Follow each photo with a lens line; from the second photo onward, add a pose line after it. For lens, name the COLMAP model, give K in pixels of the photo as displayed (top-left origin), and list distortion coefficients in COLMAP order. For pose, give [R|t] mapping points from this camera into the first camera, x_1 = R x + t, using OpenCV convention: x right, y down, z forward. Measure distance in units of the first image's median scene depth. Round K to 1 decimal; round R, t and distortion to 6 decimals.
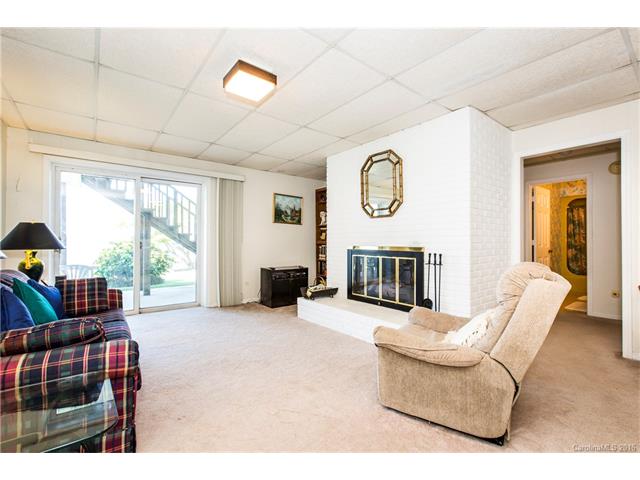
lens RADIAL K [[286.7, 0, 322.2], [0, 286.7, 241.5], [0, 0, 1]] dist [-0.000120, 0.000587]
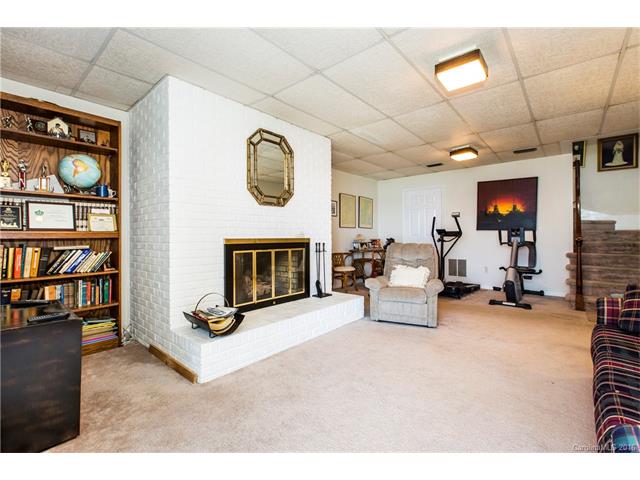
lens RADIAL K [[286.7, 0, 322.9], [0, 286.7, 236.3], [0, 0, 1]] dist [-0.000120, 0.000587]
pose [[-0.178426, -0.001593, 0.983952, -0.714286], [0.001182, 0.999998, 0.001834, 0.009186], [-0.983953, 0.001490, -0.178423, 1.028262]]
